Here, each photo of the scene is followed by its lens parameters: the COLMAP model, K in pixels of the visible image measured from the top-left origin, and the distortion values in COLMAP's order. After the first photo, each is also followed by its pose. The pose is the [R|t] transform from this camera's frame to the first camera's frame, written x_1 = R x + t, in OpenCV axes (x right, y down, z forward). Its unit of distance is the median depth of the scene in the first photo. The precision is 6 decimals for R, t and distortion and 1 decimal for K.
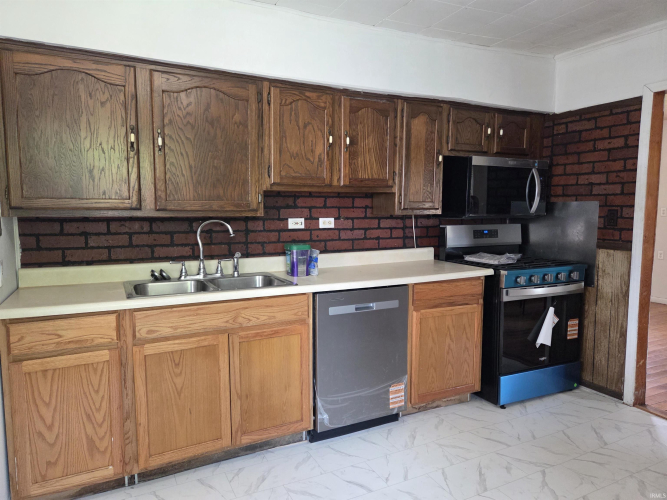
lens RADIAL K [[447.4, 0, 333.9], [0, 447.4, 247.8], [0, 0, 1]] dist [-0.008287, -0.004067]
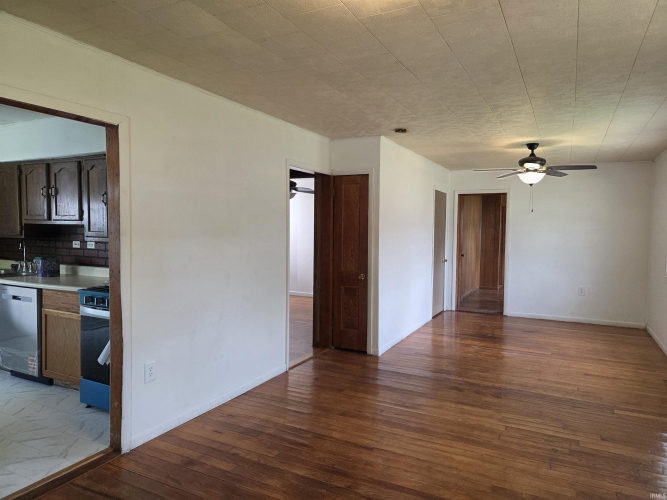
lens RADIAL K [[447.4, 0, 334.0], [0, 447.4, 251.3], [0, 0, 1]] dist [-0.008287, -0.004067]
pose [[0.626606, 0.046147, -0.777969, 1.675671], [-0.084742, 0.996361, -0.009153, -0.092779], [0.774715, 0.071662, 0.628236, 0.731901]]
